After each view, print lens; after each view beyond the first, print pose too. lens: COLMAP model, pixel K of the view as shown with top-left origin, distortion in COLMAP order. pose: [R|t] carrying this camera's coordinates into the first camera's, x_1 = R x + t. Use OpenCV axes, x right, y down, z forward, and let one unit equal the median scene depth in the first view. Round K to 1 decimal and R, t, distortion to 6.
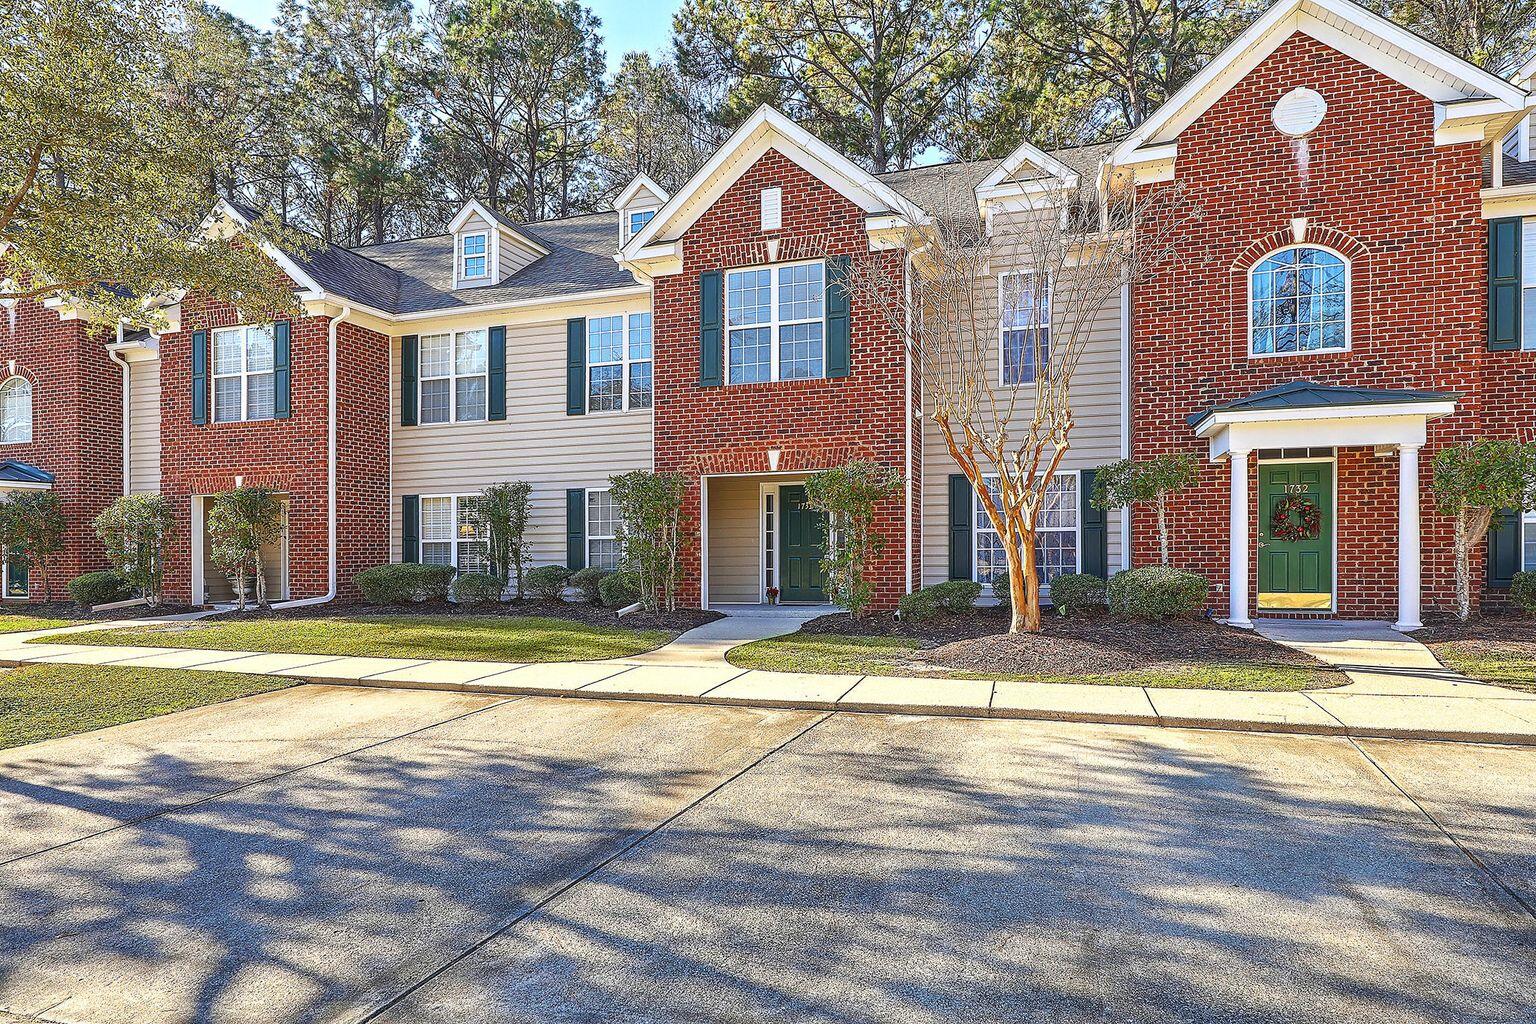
lens RADIAL K [[875.2, 0, 768.0], [0, 875.2, 512.0], [0, 0, 1]] dist [-0.000095, -0.000020]
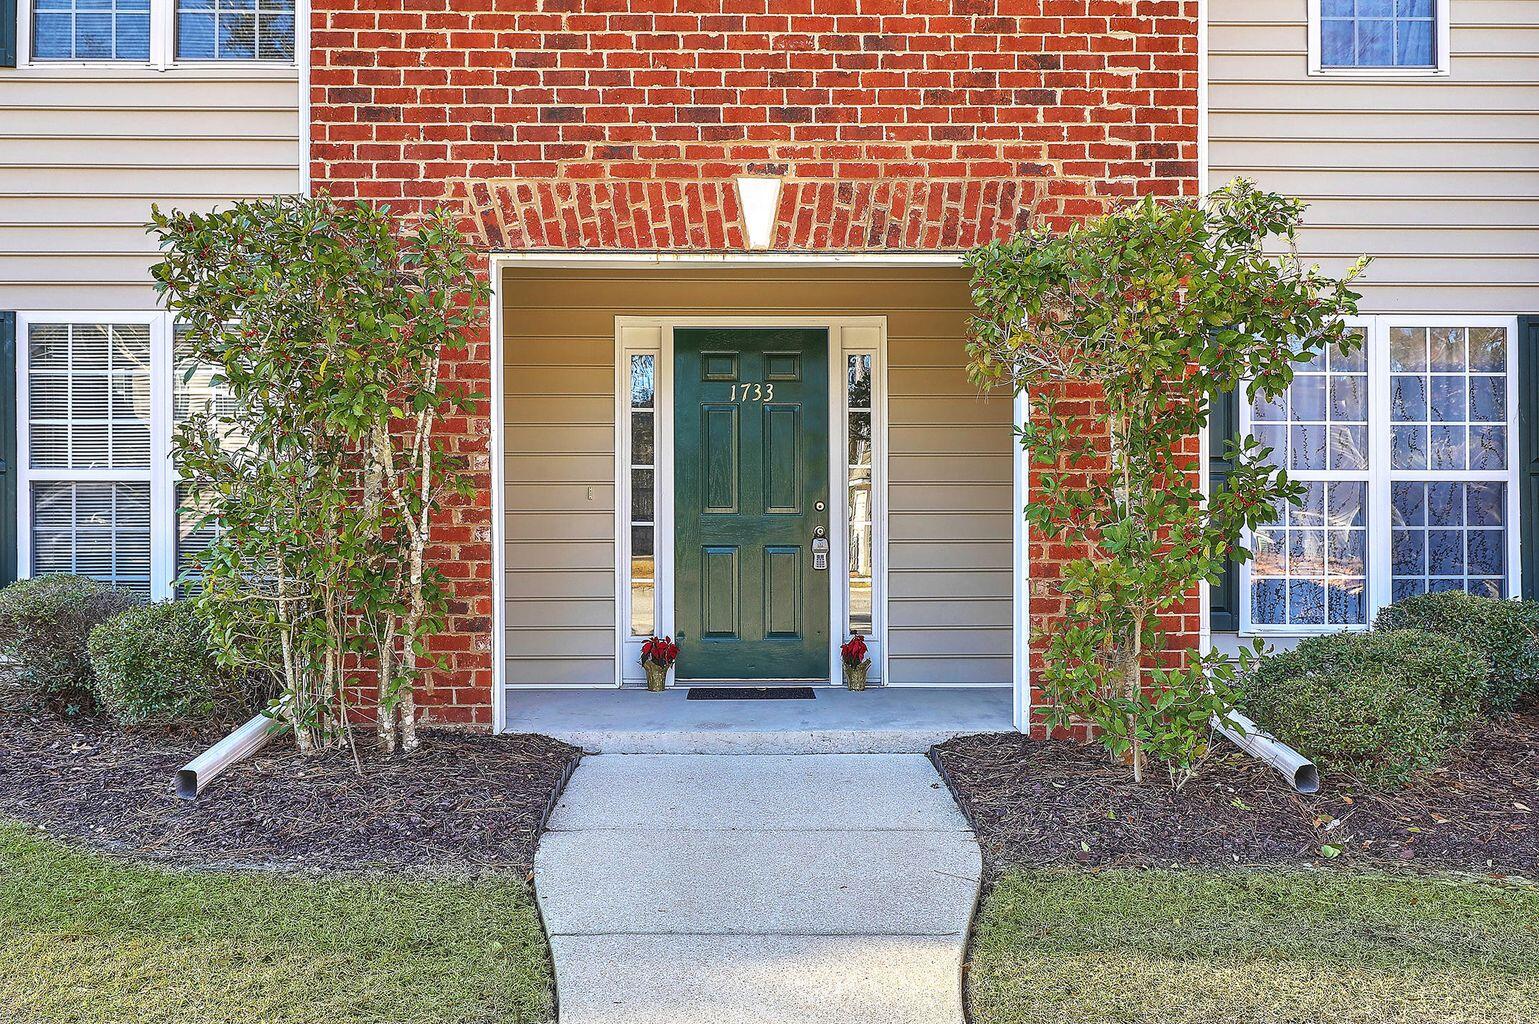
lens RADIAL K [[1455.3, 0, 768.6], [0, 1455.3, 534.2], [0, 0, 1]] dist [-0.003107, 0.009574]
pose [[0.956778, 0.010092, 0.290643, -0.127688], [-0.024441, 0.998652, 0.045782, 0.024642], [-0.289789, -0.050907, 0.955736, 0.531013]]
